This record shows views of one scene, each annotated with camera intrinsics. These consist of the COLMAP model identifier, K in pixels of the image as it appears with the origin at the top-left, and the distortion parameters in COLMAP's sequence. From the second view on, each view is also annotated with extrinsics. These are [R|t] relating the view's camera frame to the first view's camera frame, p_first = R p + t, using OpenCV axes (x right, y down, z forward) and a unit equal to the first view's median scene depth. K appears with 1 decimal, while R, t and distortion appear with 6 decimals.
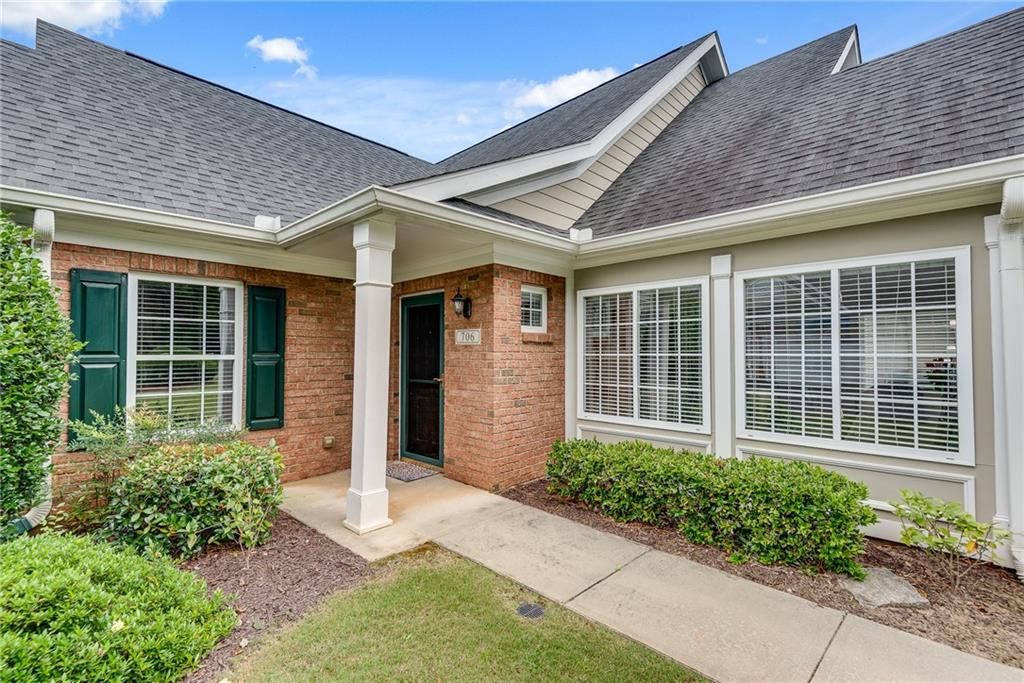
lens RADIAL K [[473.1, 0, 507.2], [0, 473.1, 318.5], [0, 0, 1]] dist [0.028977, -0.013991]
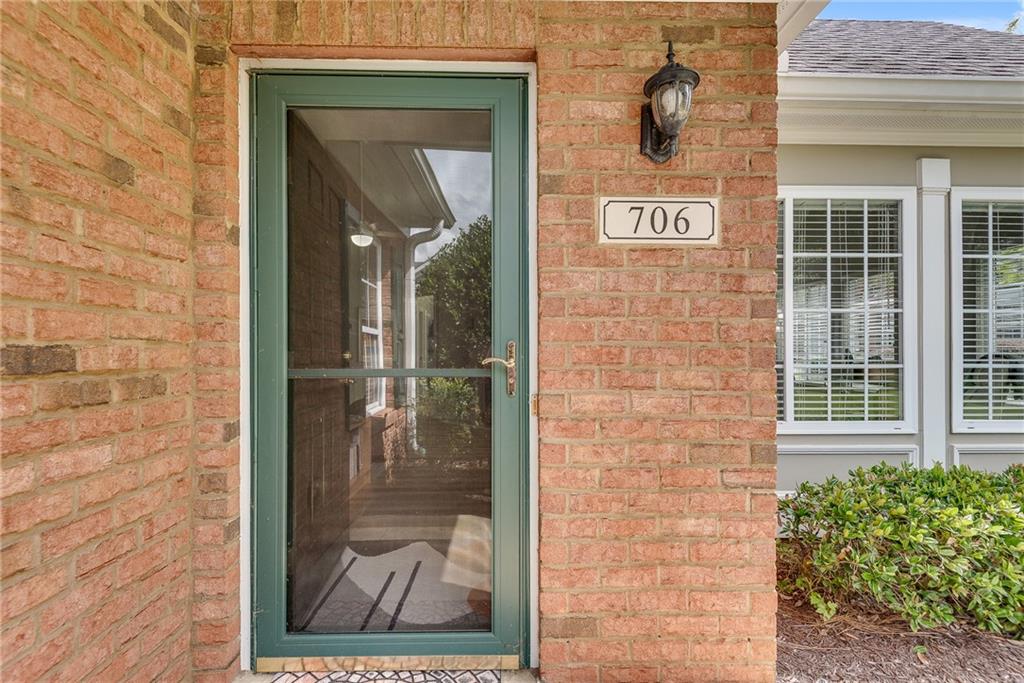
lens RADIAL K [[473.1, 0, 520.1], [0, 473.1, 340.2], [0, 0, 1]] dist [0.028977, -0.013991]
pose [[0.693949, 0.015676, 0.719853, -0.374533], [-0.051905, 0.998251, 0.028299, 0.114417], [-0.718151, -0.057002, 0.693549, 0.848132]]
